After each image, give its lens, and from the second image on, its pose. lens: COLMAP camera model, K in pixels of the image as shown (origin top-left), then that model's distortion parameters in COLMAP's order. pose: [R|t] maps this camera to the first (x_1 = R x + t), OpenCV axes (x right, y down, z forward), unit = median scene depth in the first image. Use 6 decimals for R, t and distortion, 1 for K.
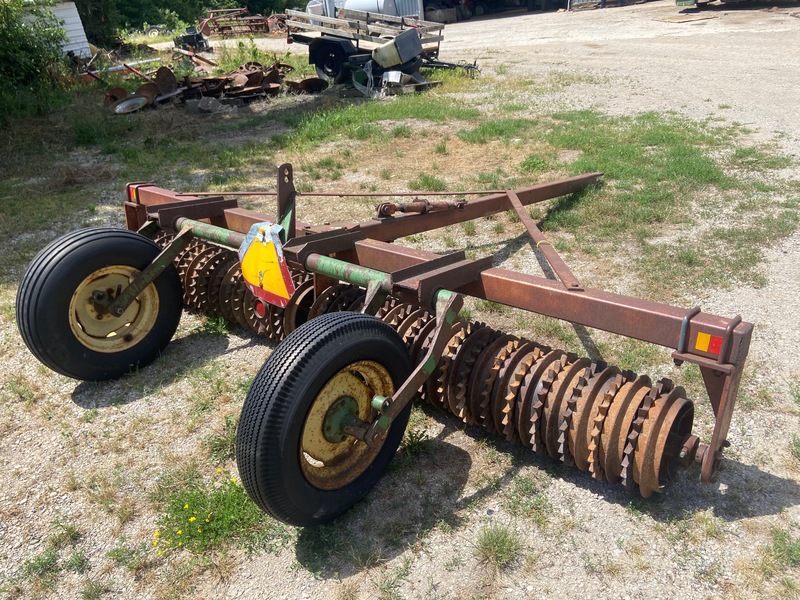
lens RADIAL K [[610.5, 0, 399.6], [0, 610.5, 286.1], [0, 0, 1]] dist [0.109013, -0.138826]
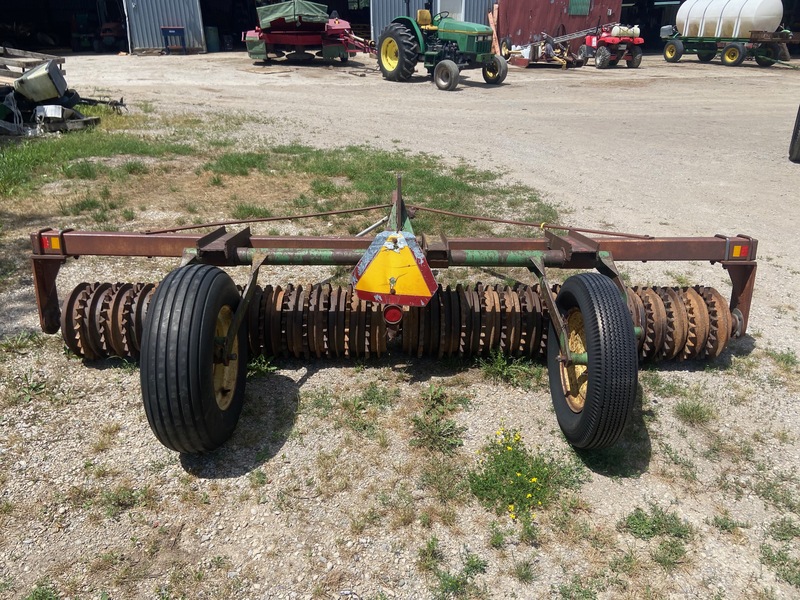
lens RADIAL K [[610.5, 0, 399.6], [0, 610.5, 286.1], [0, 0, 1]] dist [0.109013, -0.138826]
pose [[0.744452, -0.164989, 0.646969, -0.252453], [0.210025, 0.977666, 0.007653, -0.004509], [-0.633783, 0.130183, 0.762478, 0.057716]]
